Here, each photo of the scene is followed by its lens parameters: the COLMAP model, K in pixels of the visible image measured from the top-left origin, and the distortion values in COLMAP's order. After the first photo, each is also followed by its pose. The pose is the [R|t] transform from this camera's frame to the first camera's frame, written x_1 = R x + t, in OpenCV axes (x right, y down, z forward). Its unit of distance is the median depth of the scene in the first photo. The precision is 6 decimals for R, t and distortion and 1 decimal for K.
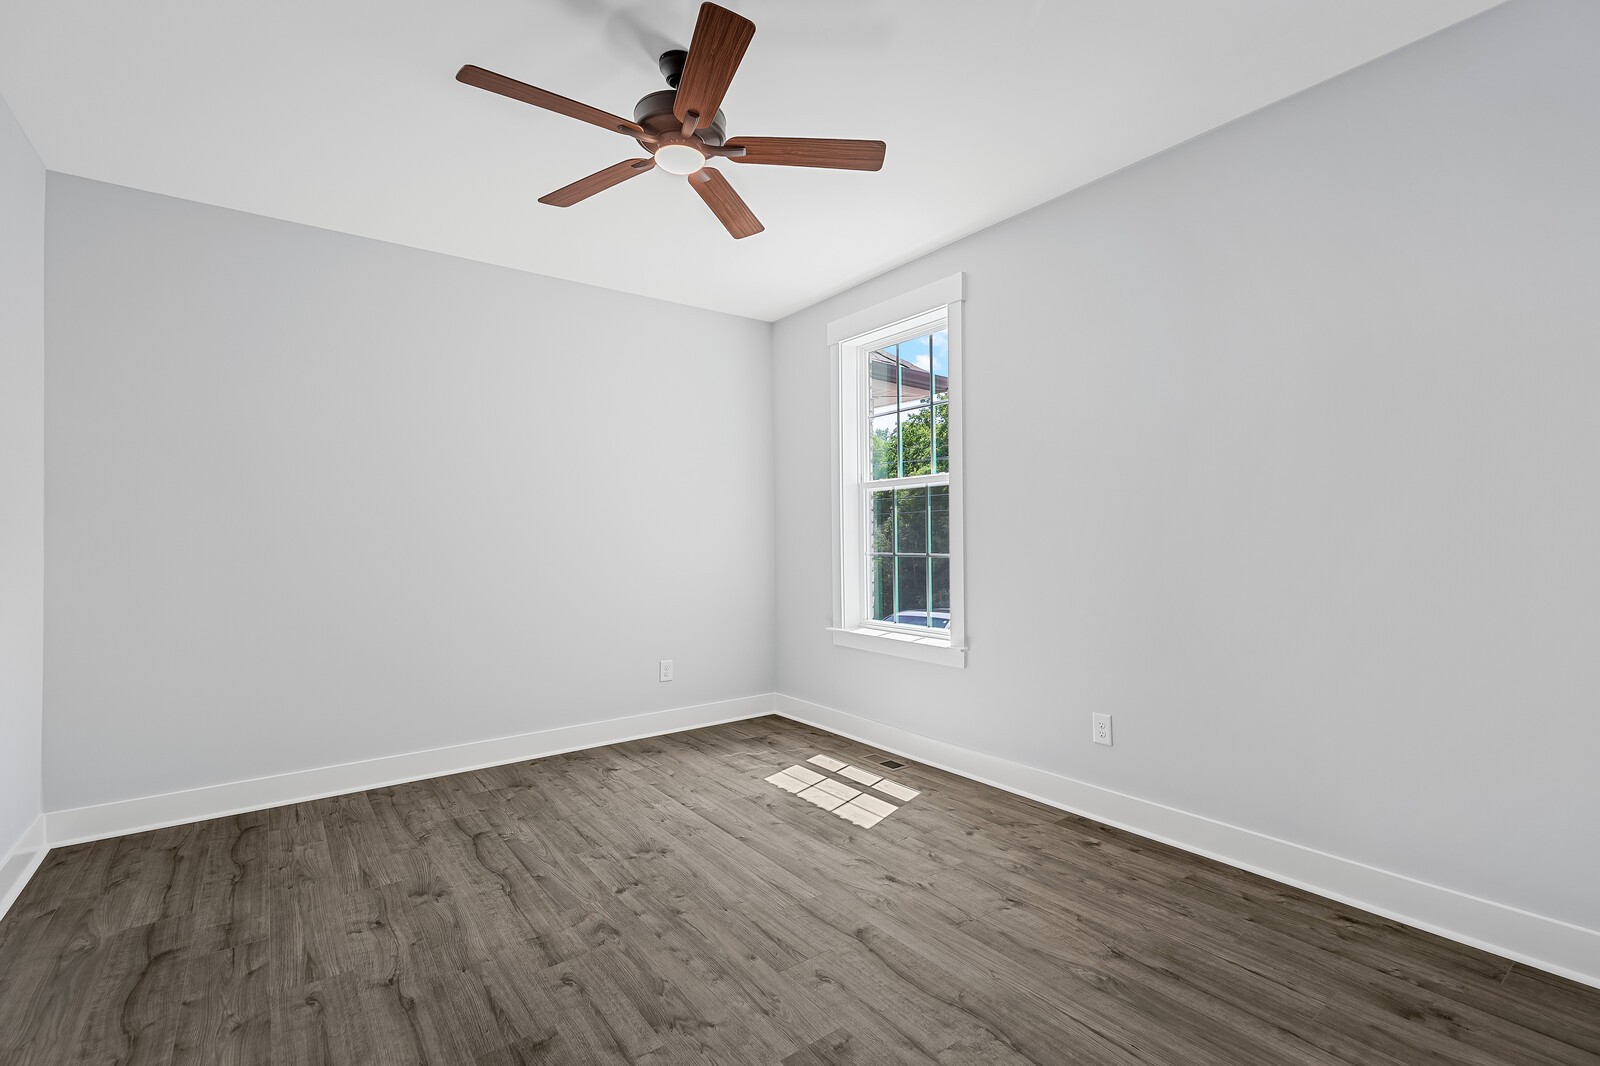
lens RADIAL K [[725.7, 0, 789.8], [0, 725.7, 531.5], [0, 0, 1]] dist [-0.001802, -0.000334]
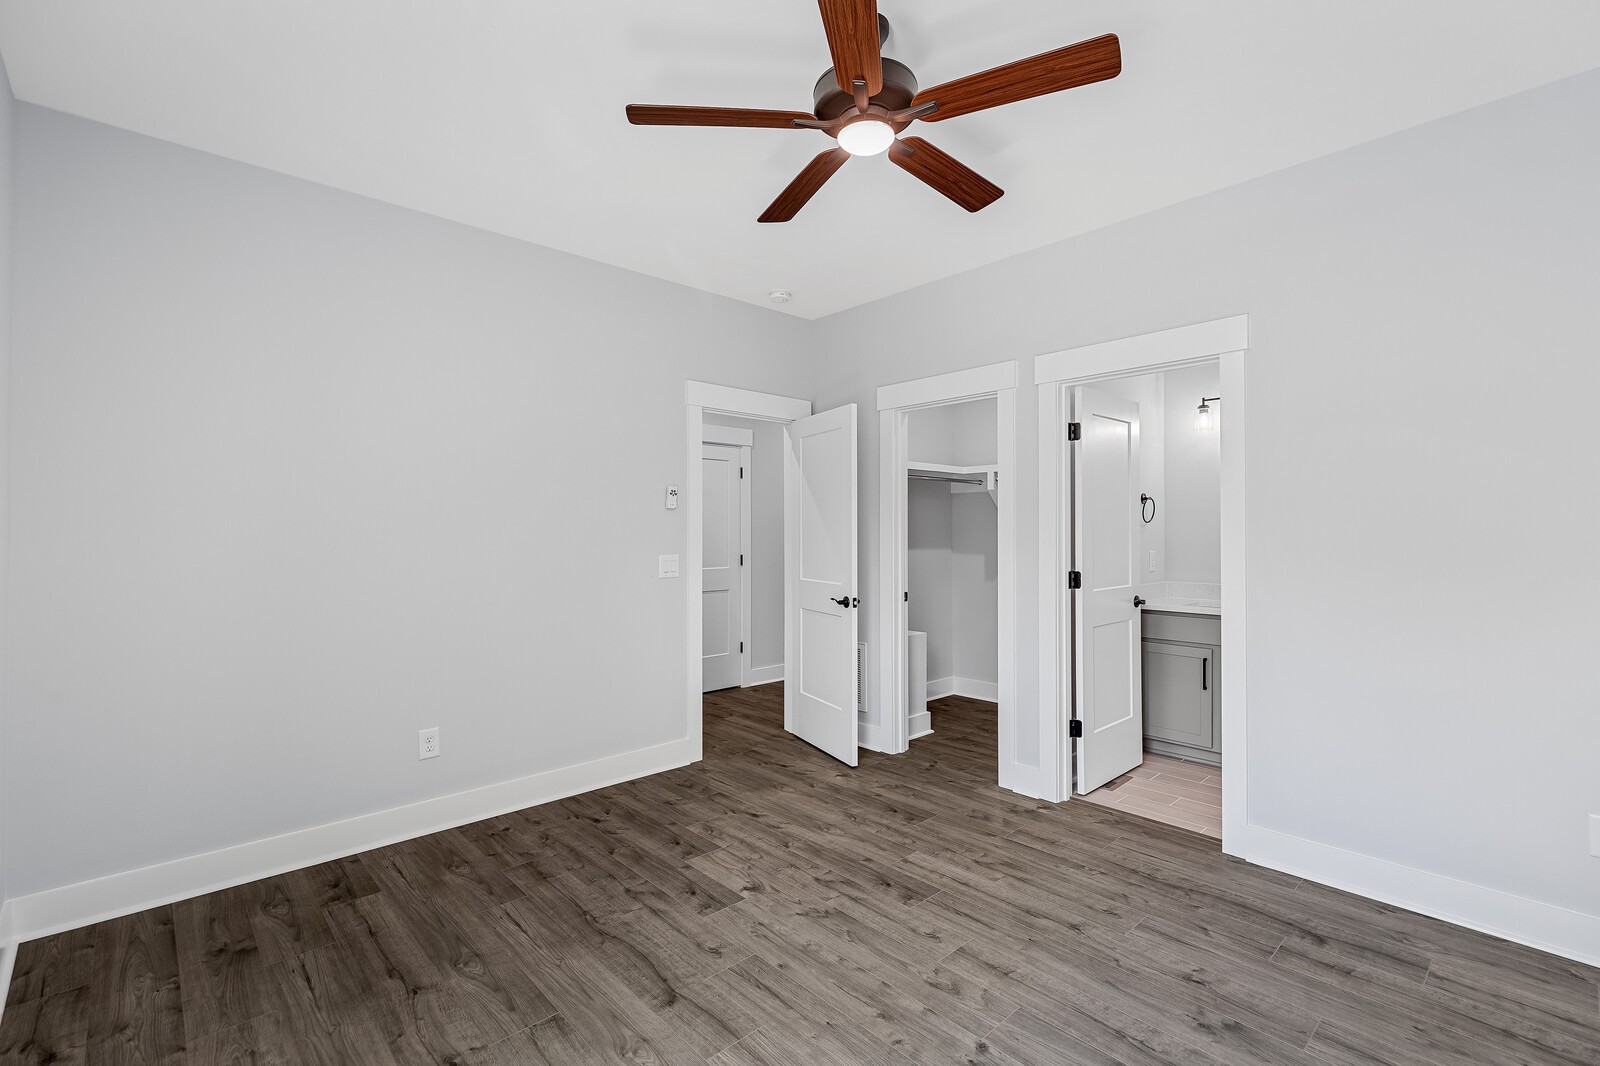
lens RADIAL K [[759.1, 0, 795.7], [0, 759.1, 537.8], [0, 0, 1]] dist [-0.002514, -0.000304]
pose [[-0.993953, 0.011049, -0.109248, 0.039737], [0.010916, 0.999939, 0.001820, -0.032261], [0.109262, 0.000617, -0.994013, 2.029680]]
